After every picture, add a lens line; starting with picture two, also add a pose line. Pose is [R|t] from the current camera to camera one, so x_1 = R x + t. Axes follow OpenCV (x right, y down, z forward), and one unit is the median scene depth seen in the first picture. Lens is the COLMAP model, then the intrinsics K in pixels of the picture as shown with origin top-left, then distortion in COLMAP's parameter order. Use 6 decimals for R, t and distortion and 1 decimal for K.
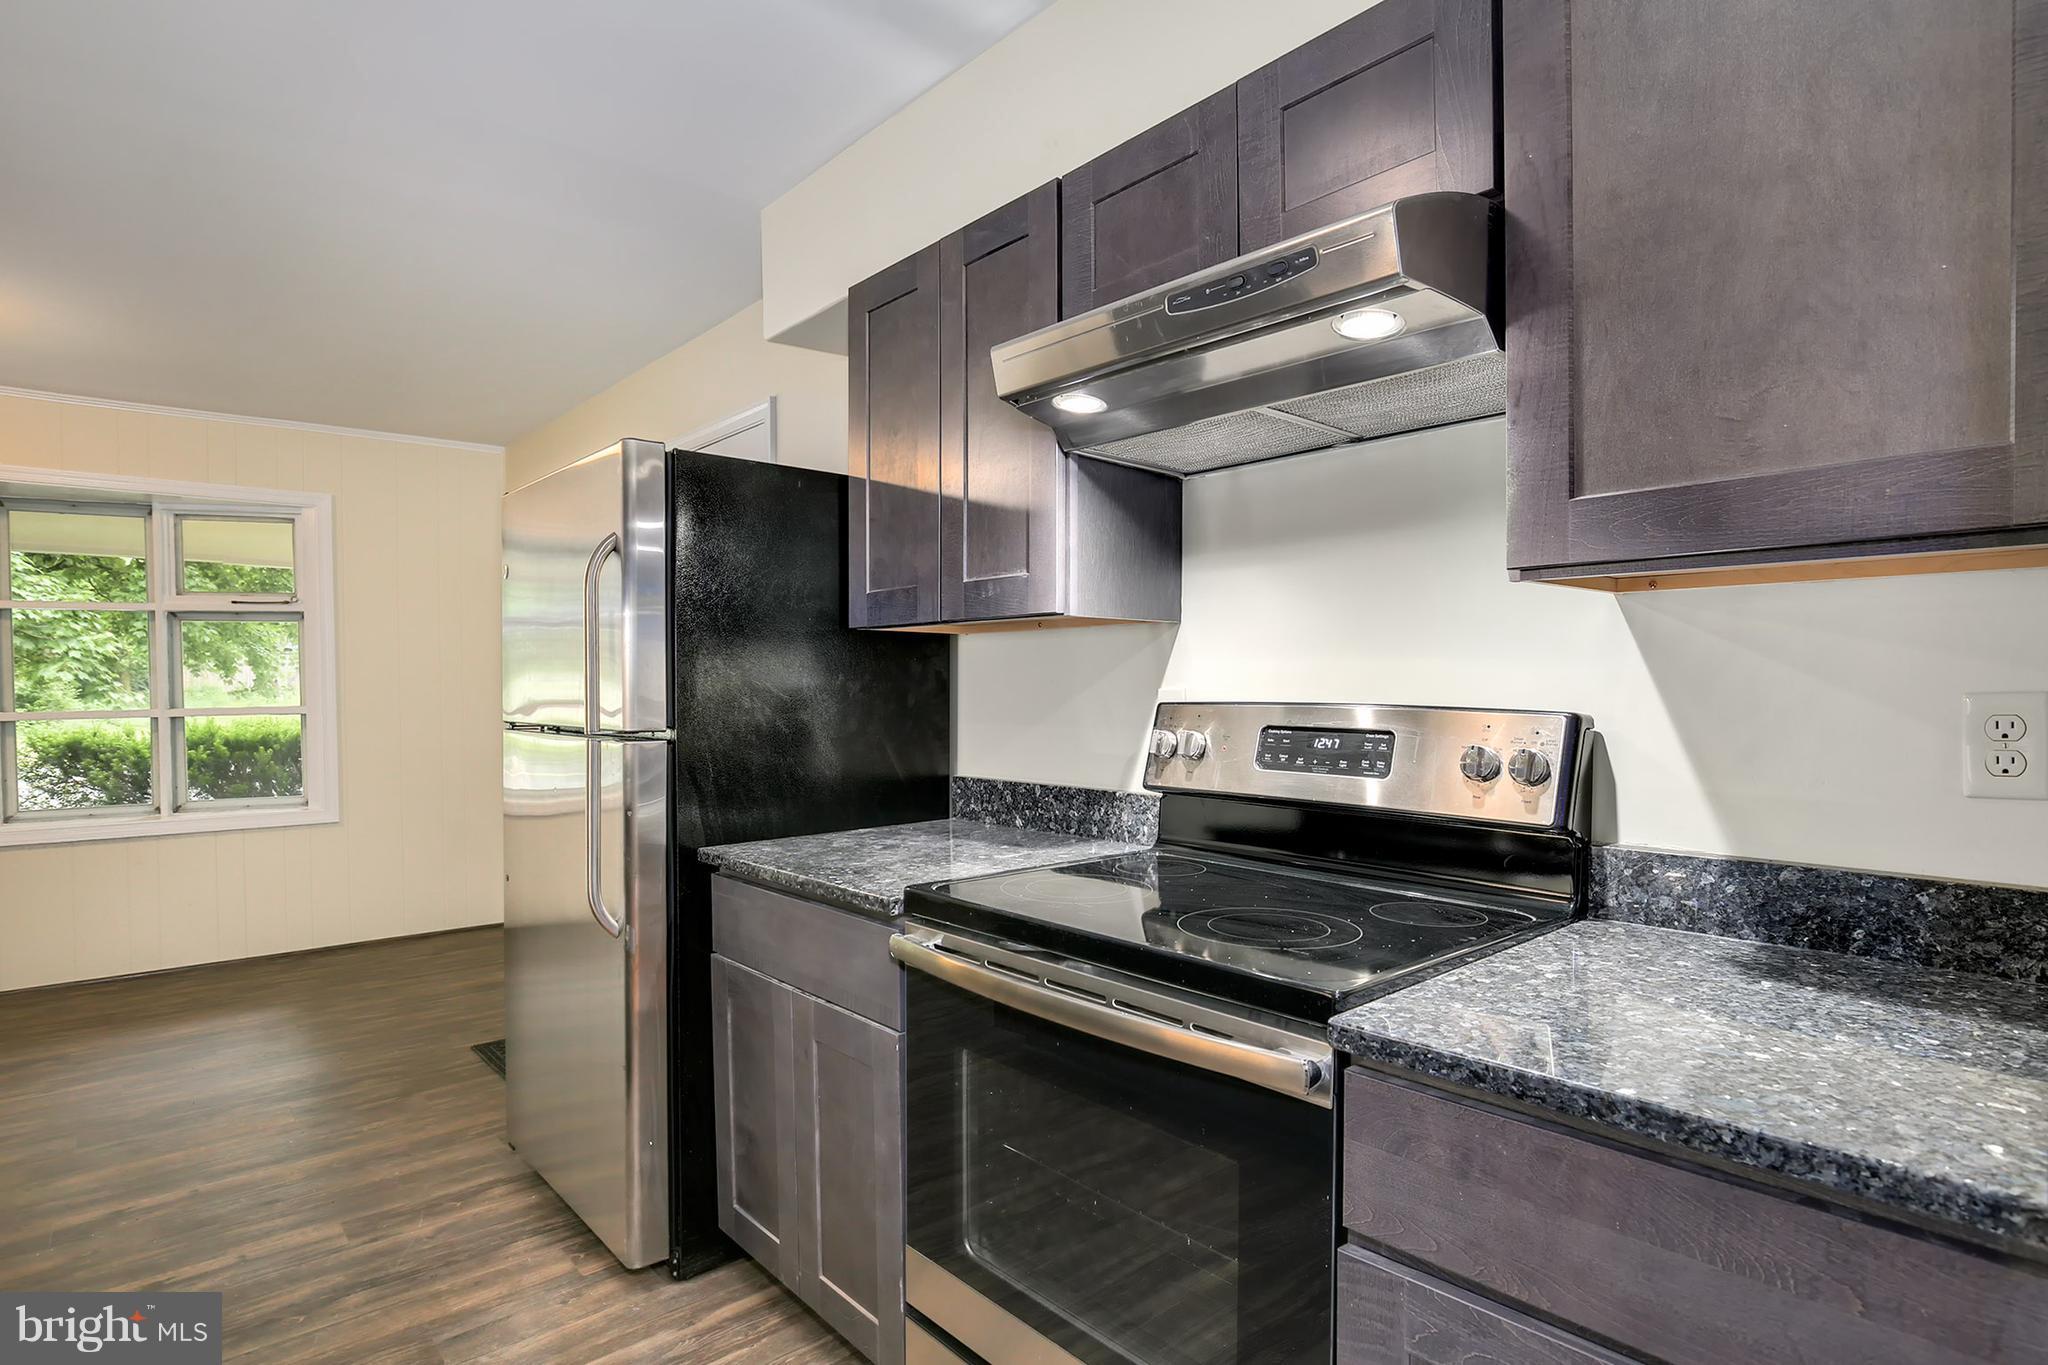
lens RADIAL K [[1072.3, 0, 1015.7], [0, 1072.3, 695.0], [0, 0, 1]] dist [-0.006813, -0.001286]
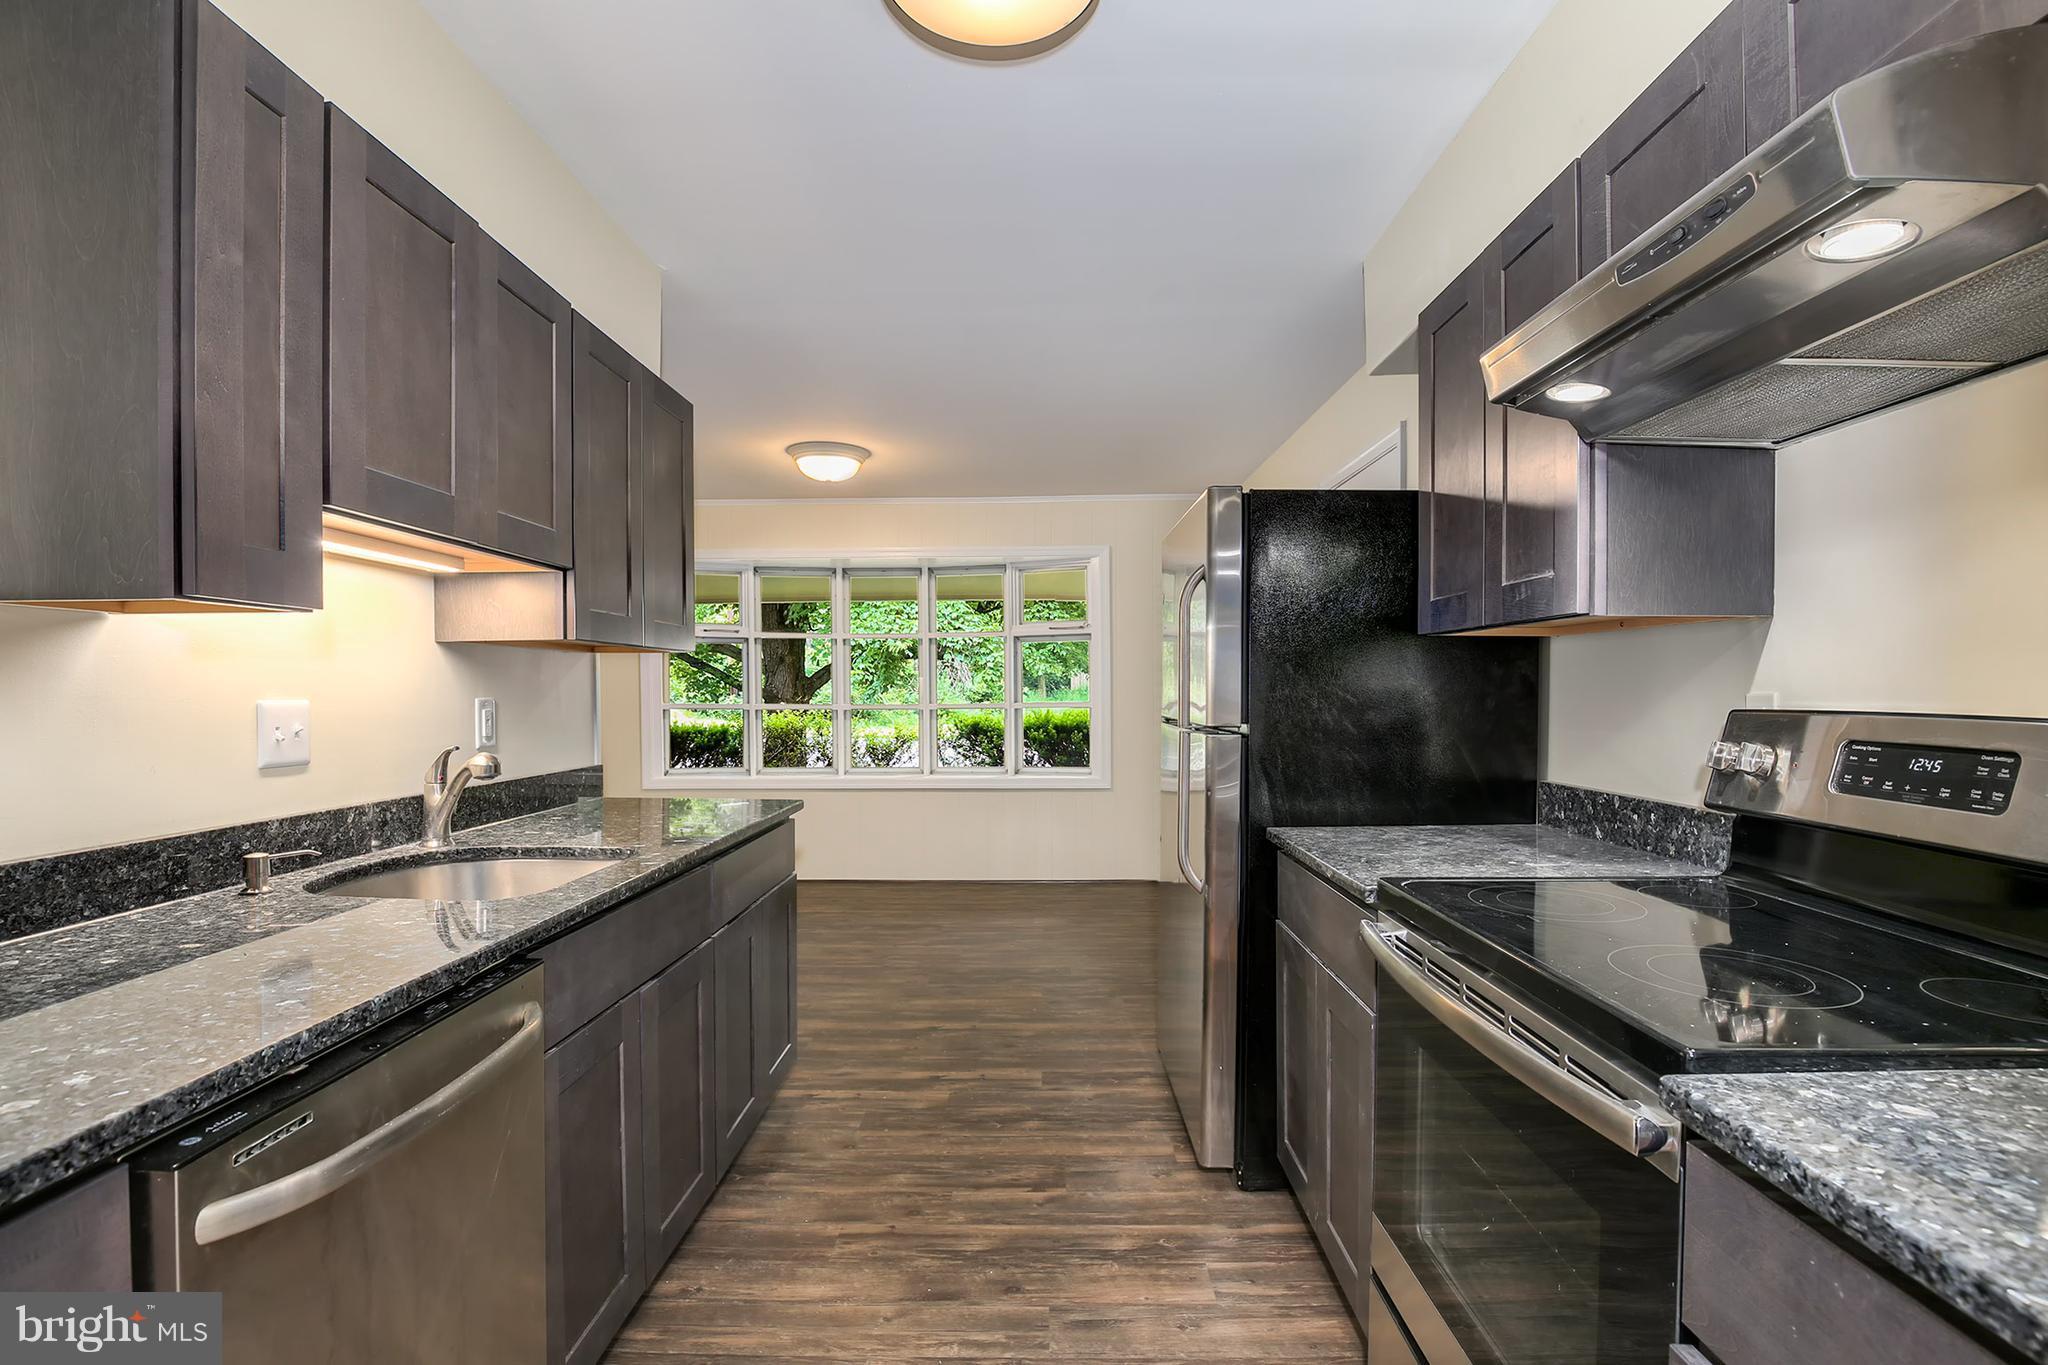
lens RADIAL K [[964.0, 0, 1034.1], [0, 964.0, 688.0], [0, 0, 1]] dist [-0.021186, 0.005674]
pose [[0.756435, 0.002389, -0.654064, 0.202269], [-0.007366, 0.999961, -0.004867, -0.002338], [0.654027, 0.008499, 0.756423, 0.039646]]
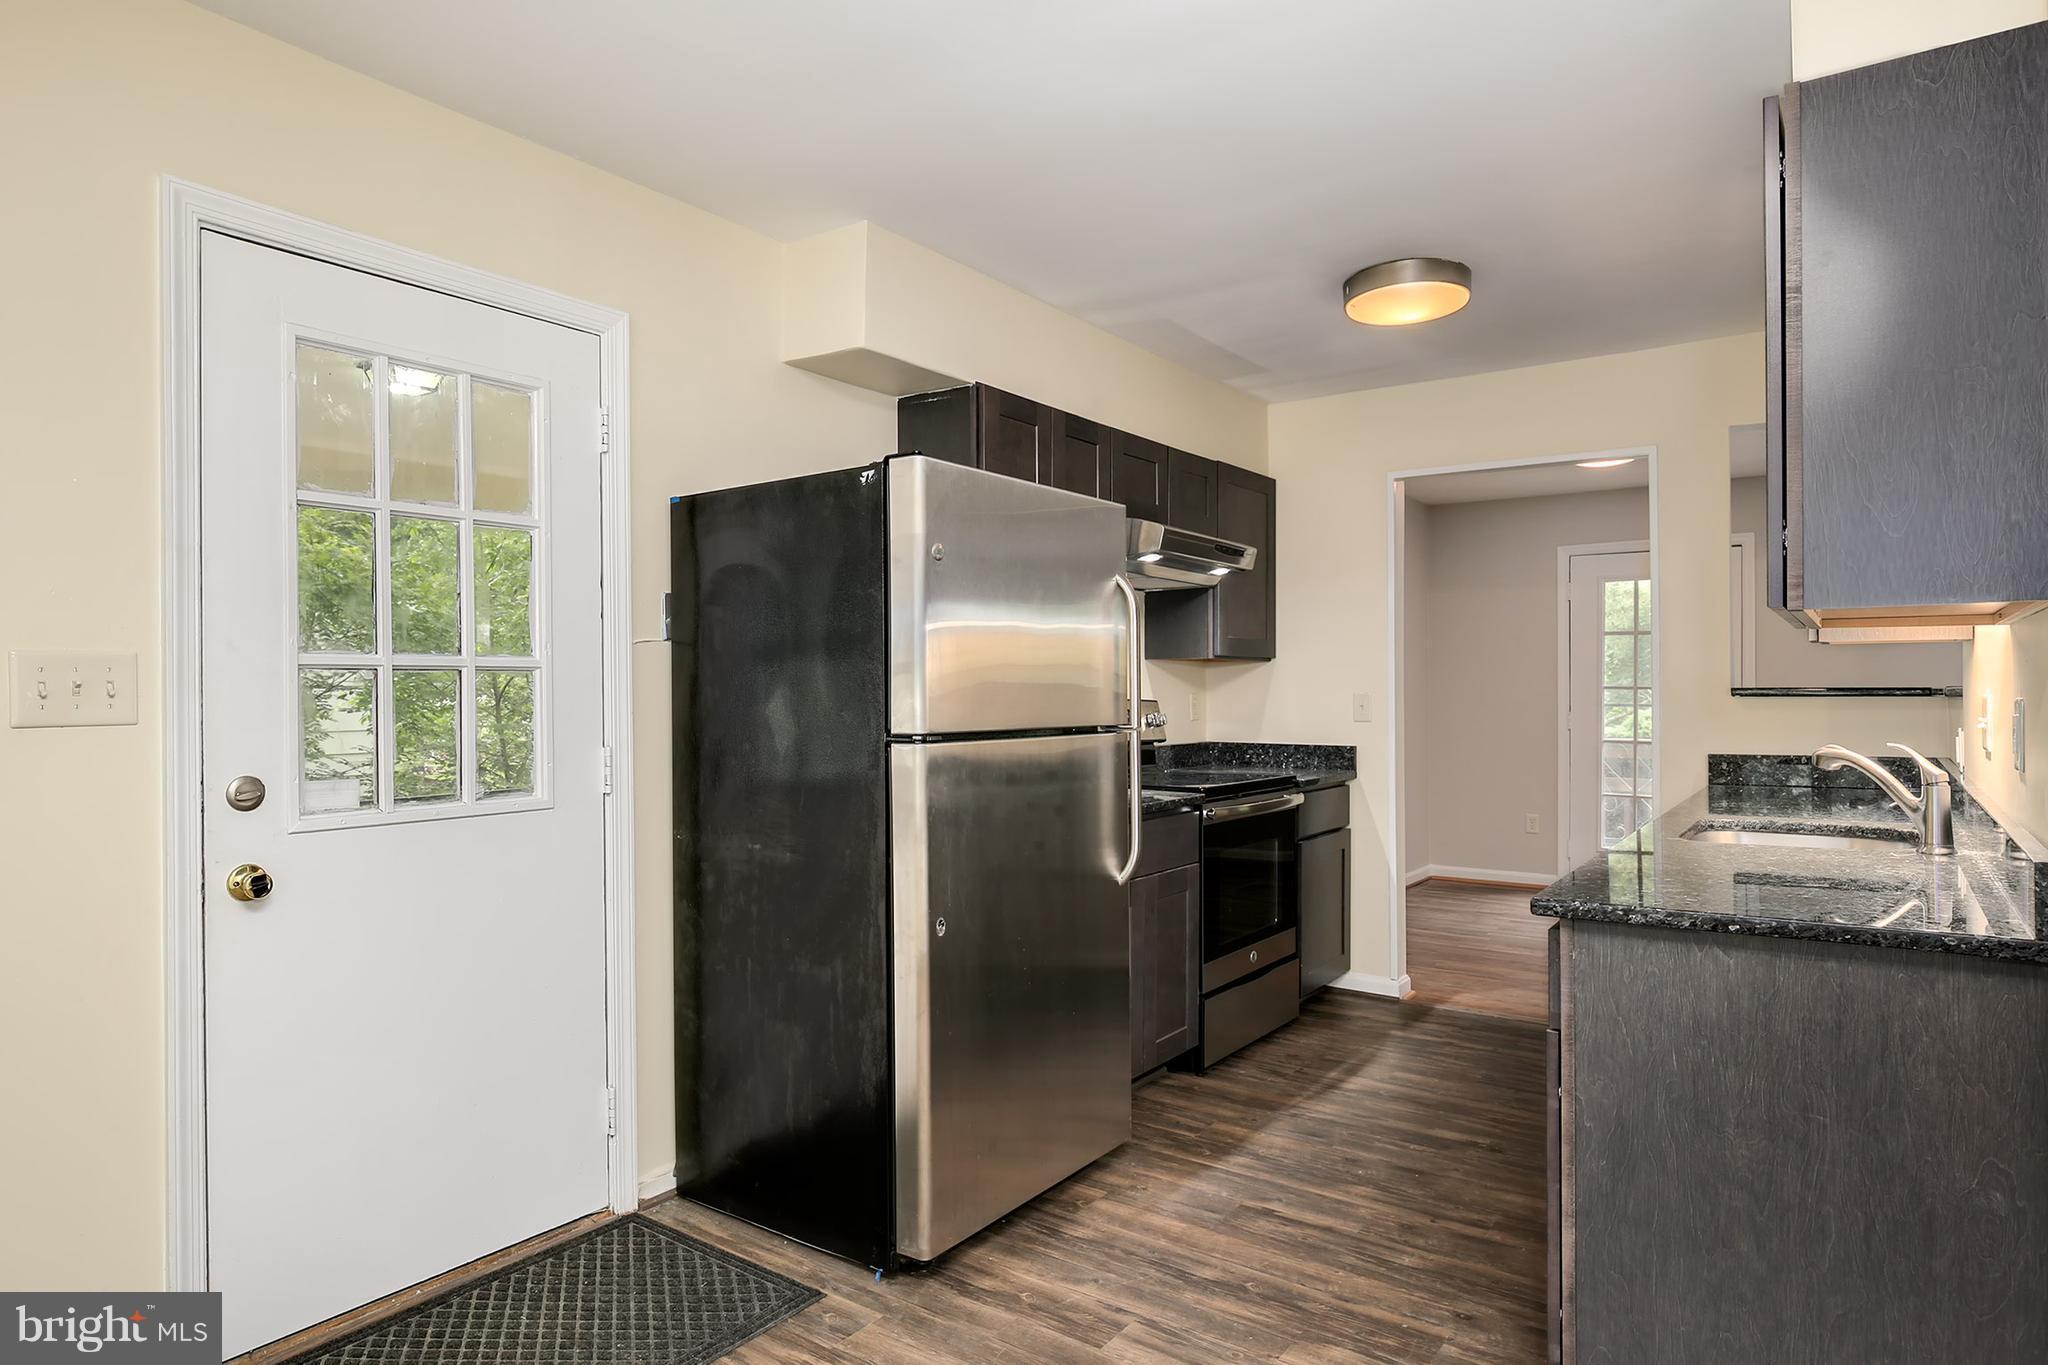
lens RADIAL K [[1184.3, 0, 1042.0], [0, 1184.3, 689.4], [0, 0, 1]] dist [-0.000681, -0.000462]
pose [[-0.250485, 0.001138, 0.968120, -1.649422], [0.007433, 0.999972, 0.000747, -0.007218], [-0.968092, 0.007383, -0.250486, 1.398382]]
